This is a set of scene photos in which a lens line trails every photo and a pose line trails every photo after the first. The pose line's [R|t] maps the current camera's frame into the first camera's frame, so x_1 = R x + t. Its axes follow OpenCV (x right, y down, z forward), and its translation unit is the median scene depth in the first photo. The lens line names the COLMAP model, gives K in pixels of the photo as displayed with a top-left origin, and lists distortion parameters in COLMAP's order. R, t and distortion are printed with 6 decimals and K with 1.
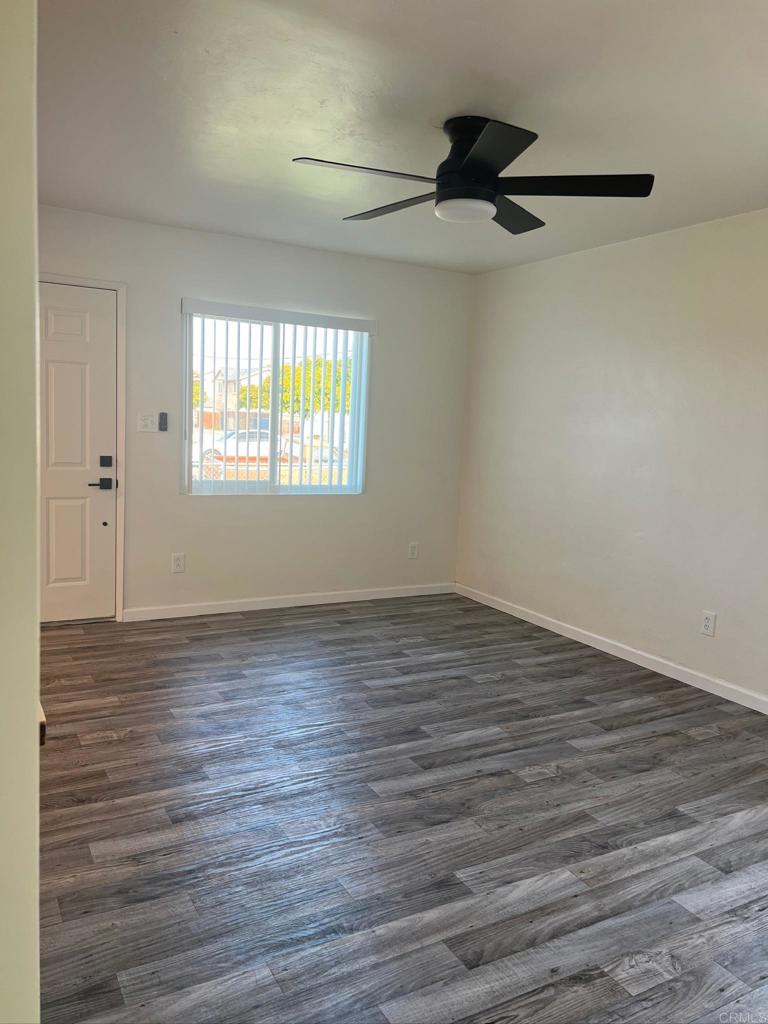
lens RADIAL K [[769.0, 0, 384.4], [0, 769.0, 509.5], [0, 0, 1]] dist [0.058872, -0.063799]
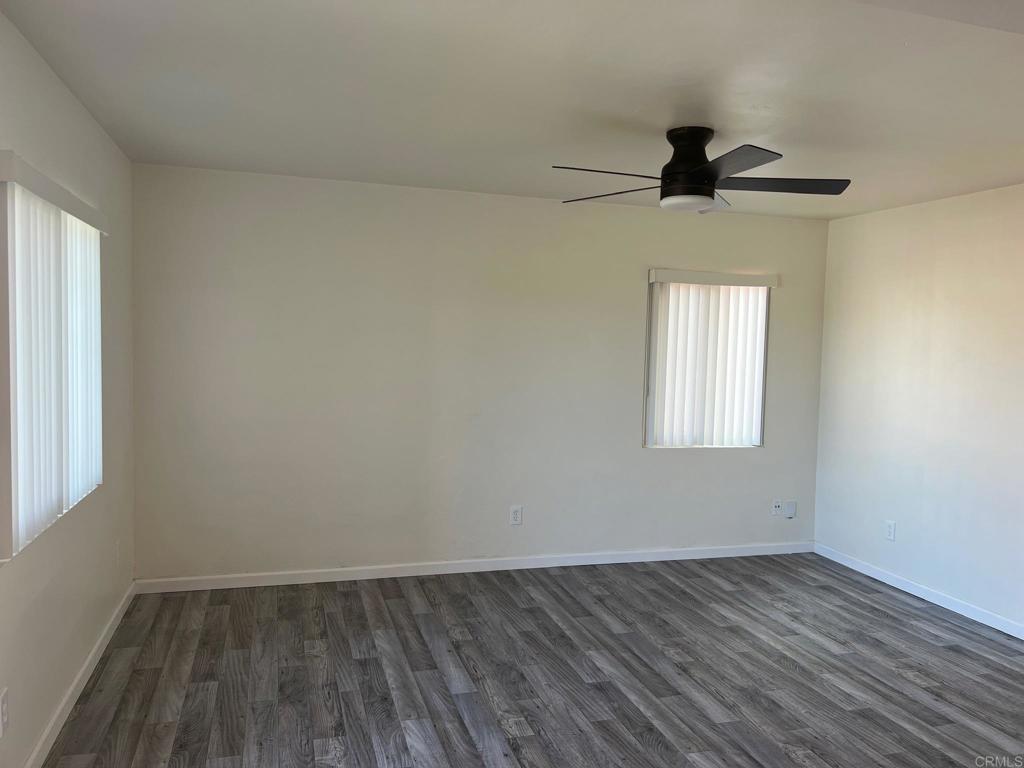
lens RADIAL K [[769.0, 0, 506.5], [0, 769.0, 378.4], [0, 0, 1]] dist [0.058872, -0.063799]
pose [[0.218456, -0.084628, 0.972170, -0.764300], [0.106202, 0.992377, 0.062522, -0.148493], [-0.970050, 0.089588, 0.225779, 0.713214]]
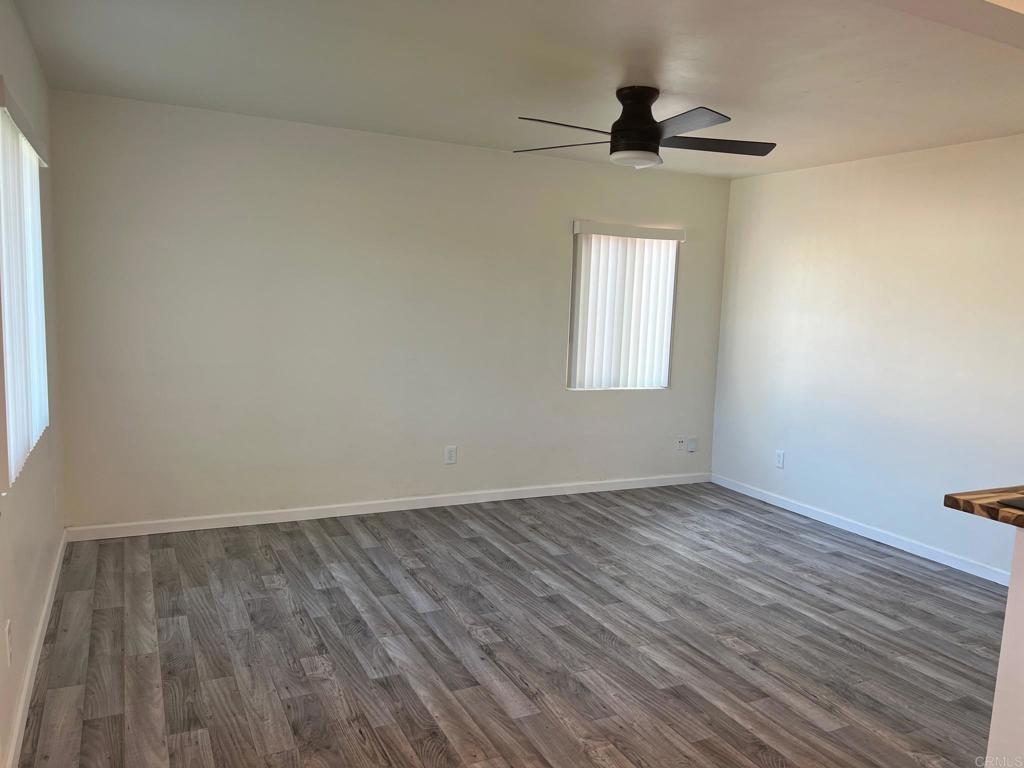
lens RADIAL K [[769.0, 0, 519.6], [0, 769.0, 380.8], [0, 0, 1]] dist [0.058872, -0.063799]
pose [[0.044105, -0.146806, 0.988182, -0.831809], [0.090055, 0.985701, 0.142418, -0.147610], [-0.994960, 0.082710, 0.056695, 0.797233]]
